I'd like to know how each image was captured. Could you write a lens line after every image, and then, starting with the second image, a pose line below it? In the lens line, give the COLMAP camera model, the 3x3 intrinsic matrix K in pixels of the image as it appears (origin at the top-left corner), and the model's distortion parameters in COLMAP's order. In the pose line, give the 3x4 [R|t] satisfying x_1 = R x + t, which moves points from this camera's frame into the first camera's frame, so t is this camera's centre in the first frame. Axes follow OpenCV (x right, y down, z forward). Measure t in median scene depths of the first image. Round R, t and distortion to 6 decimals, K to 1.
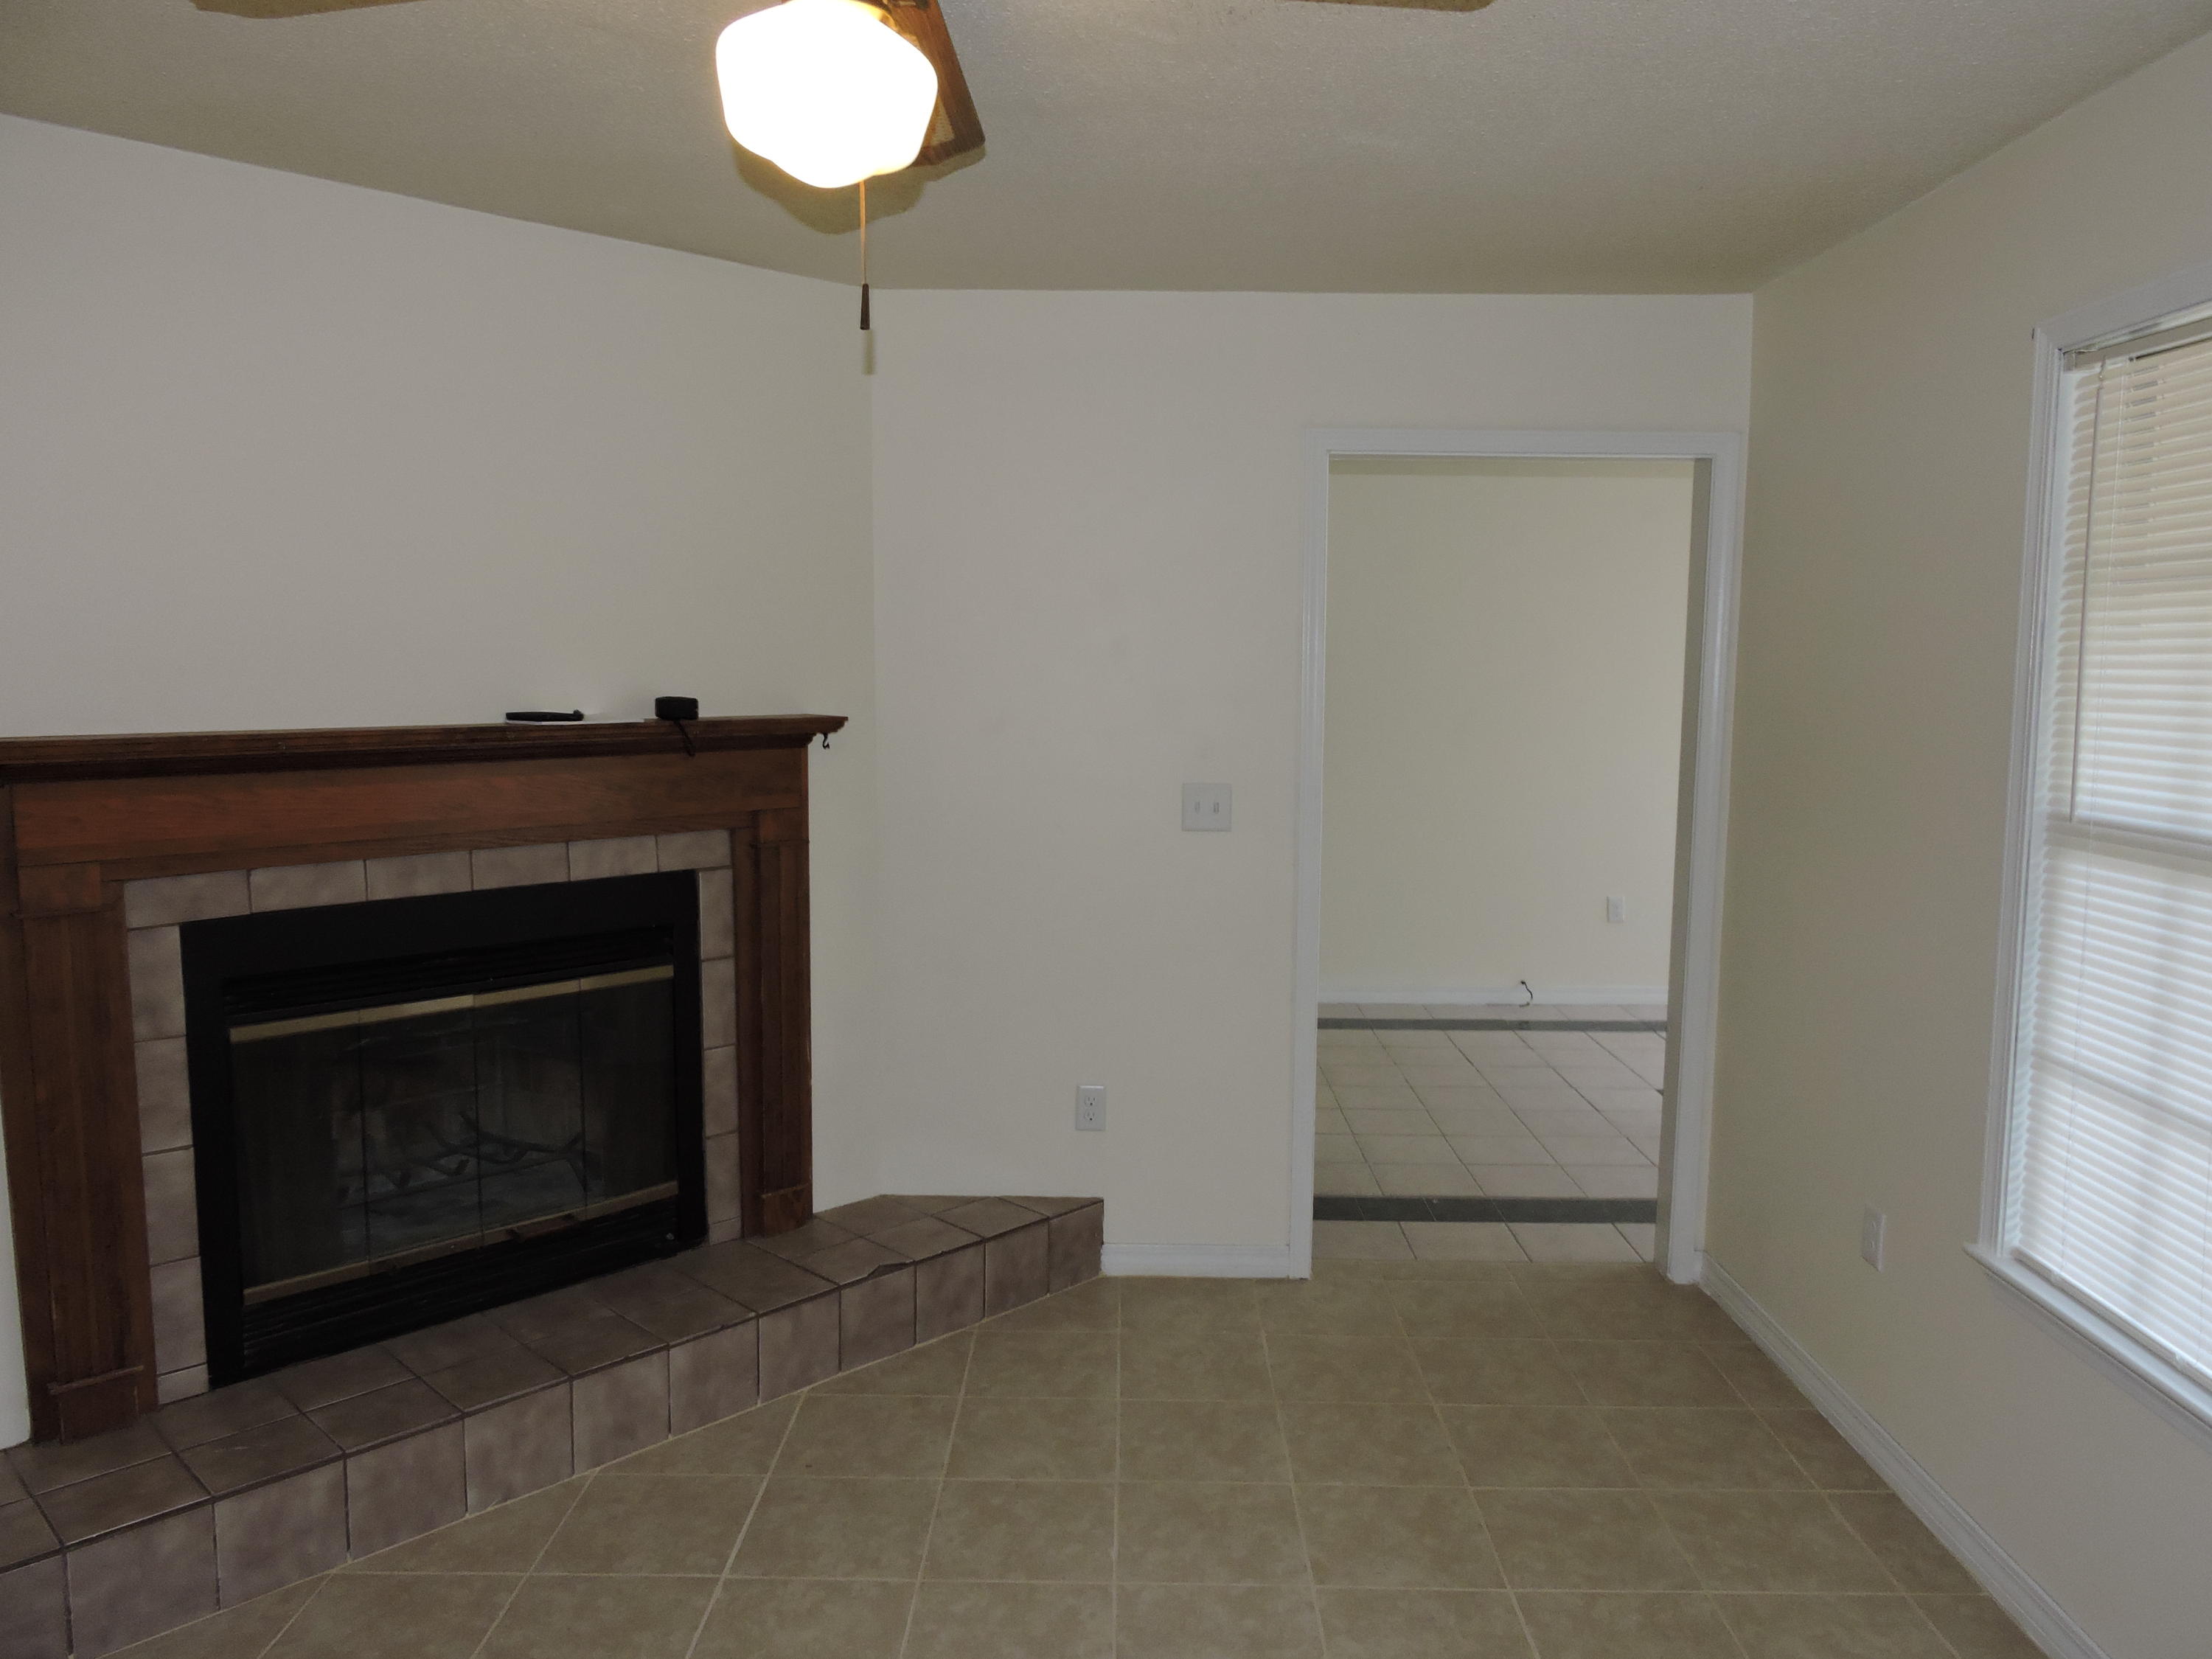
lens RADIAL K [[1572.8, 0, 1105.7], [0, 1572.8, 828.8], [0, 0, 1]] dist [-0.010941, 0.004001]
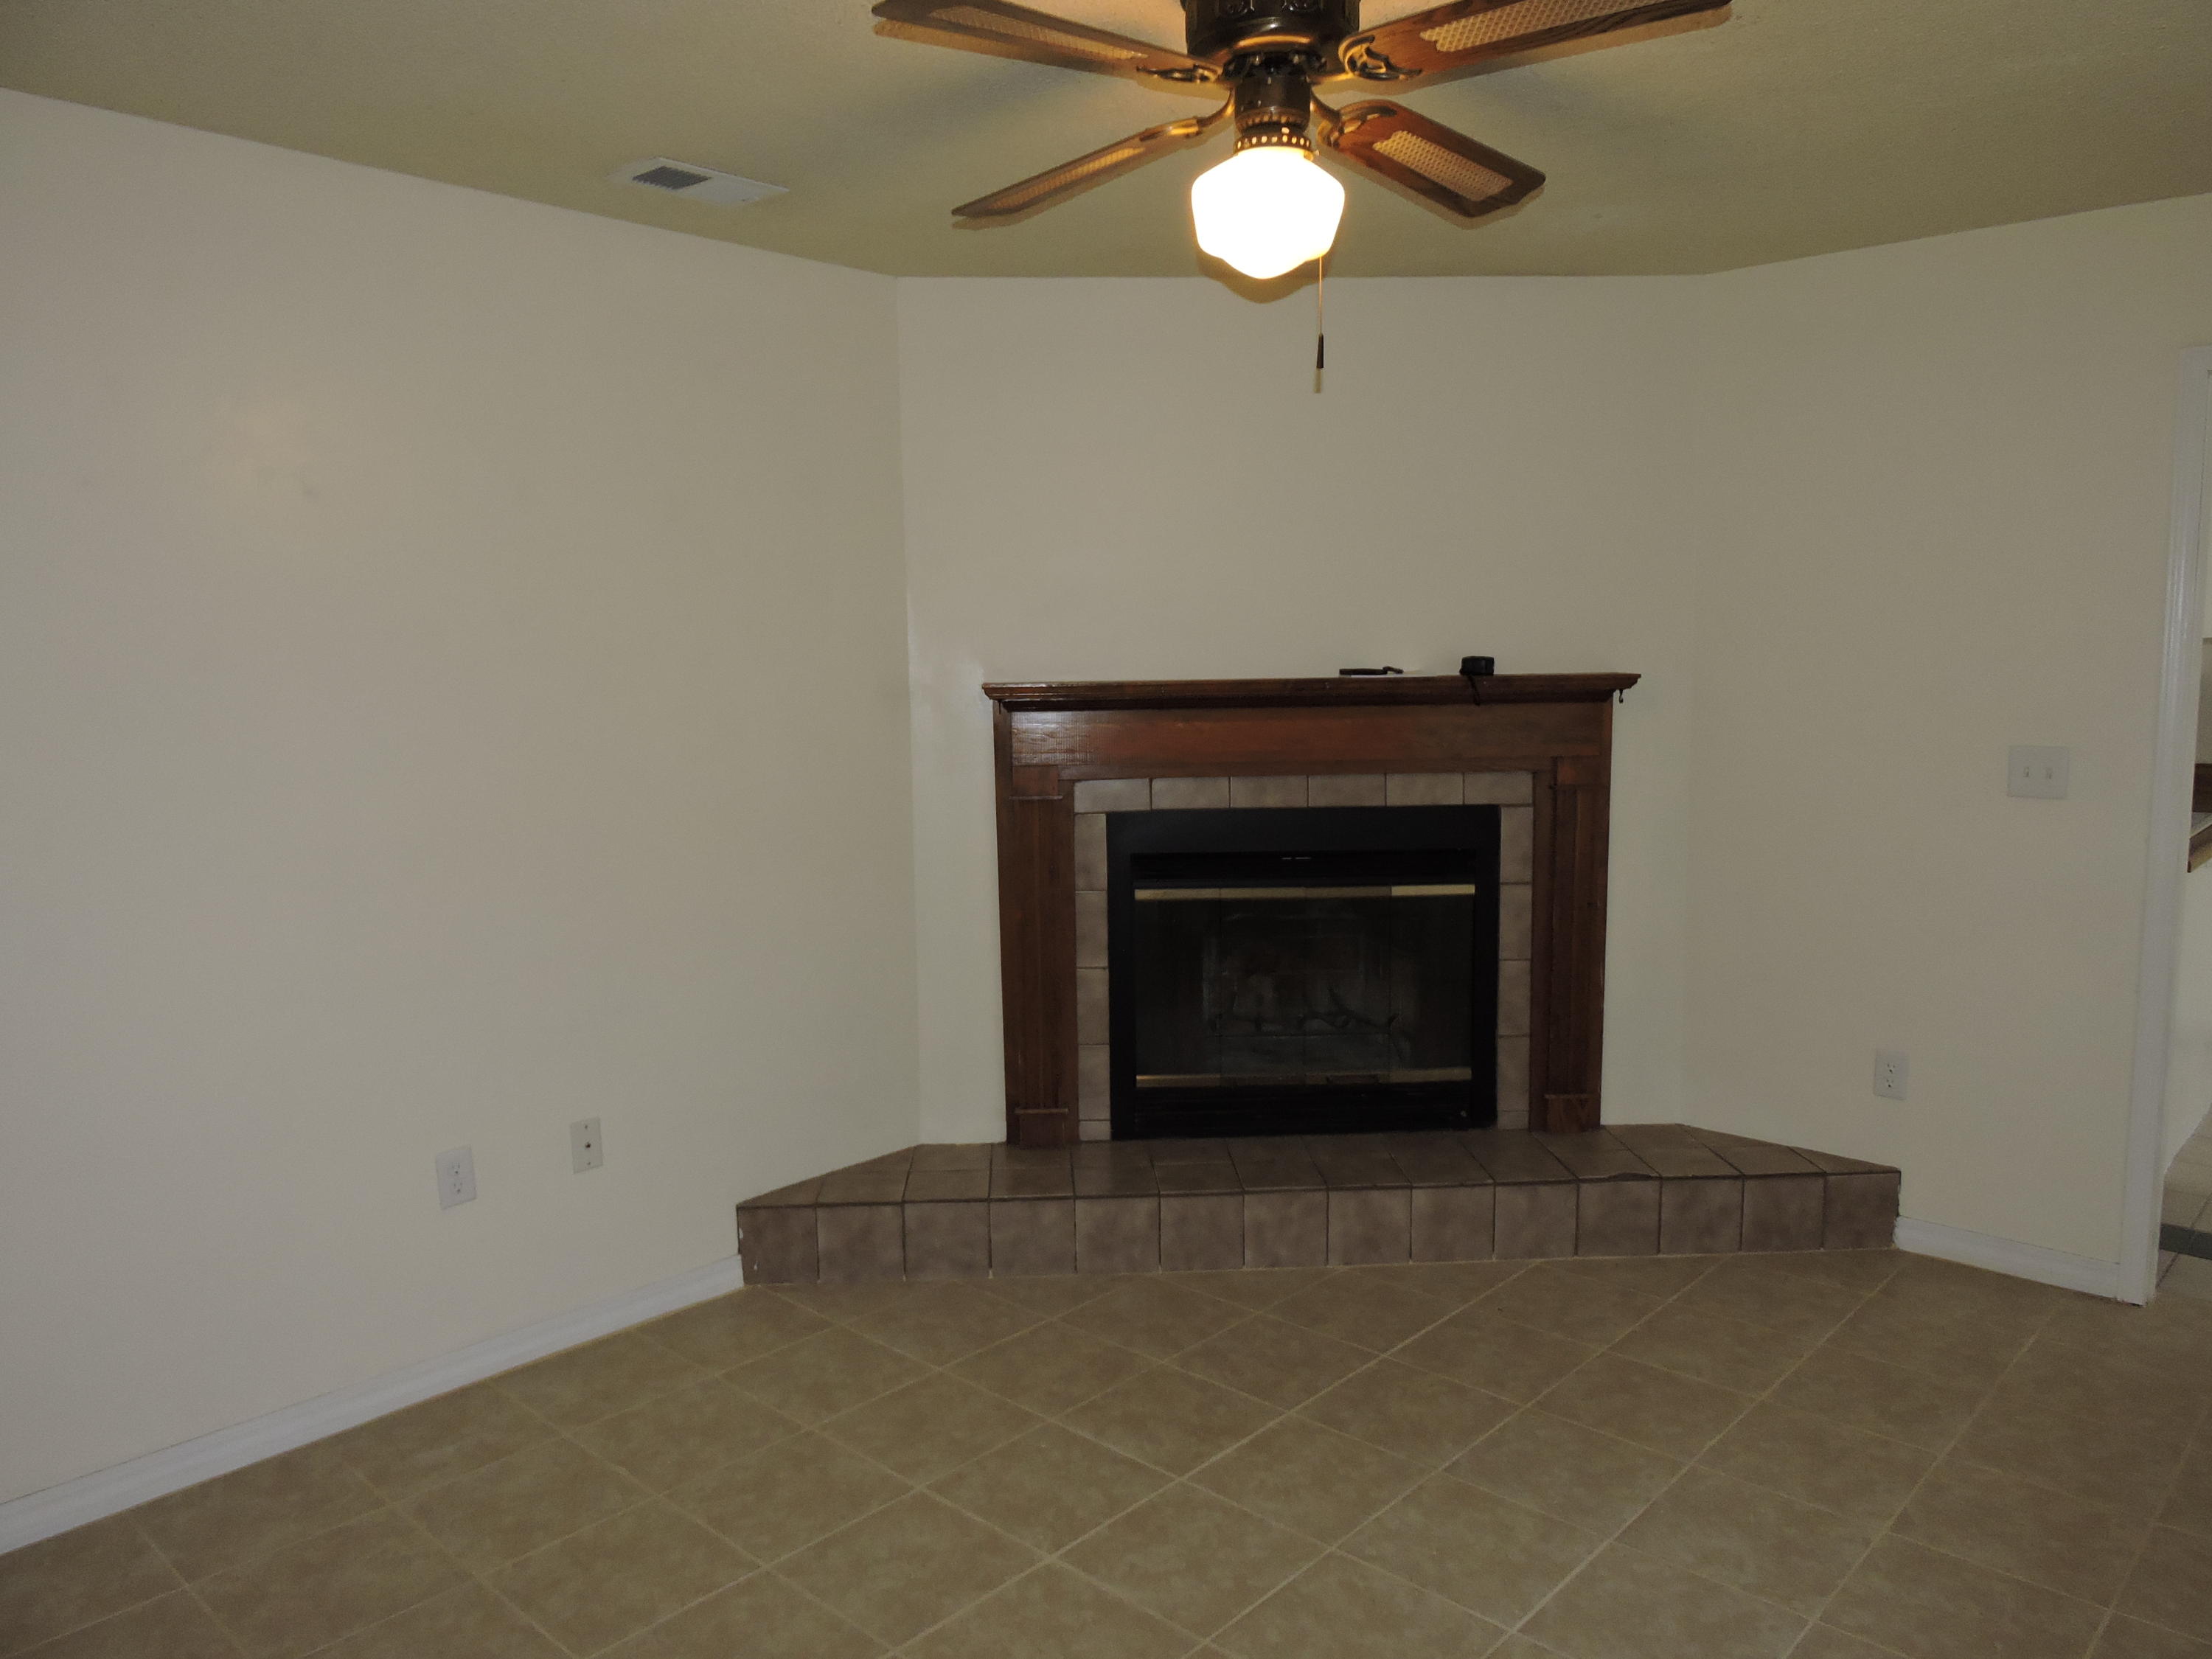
lens RADIAL K [[1572.8, 0, 1122.2], [0, 1572.8, 828.5], [0, 0, 1]] dist [-0.010941, 0.004001]
pose [[0.739400, 0.059253, -0.670654, 0.348304], [-0.056396, 0.998070, 0.026003, 0.031745], [0.670900, 0.018596, 0.741314, -0.060804]]
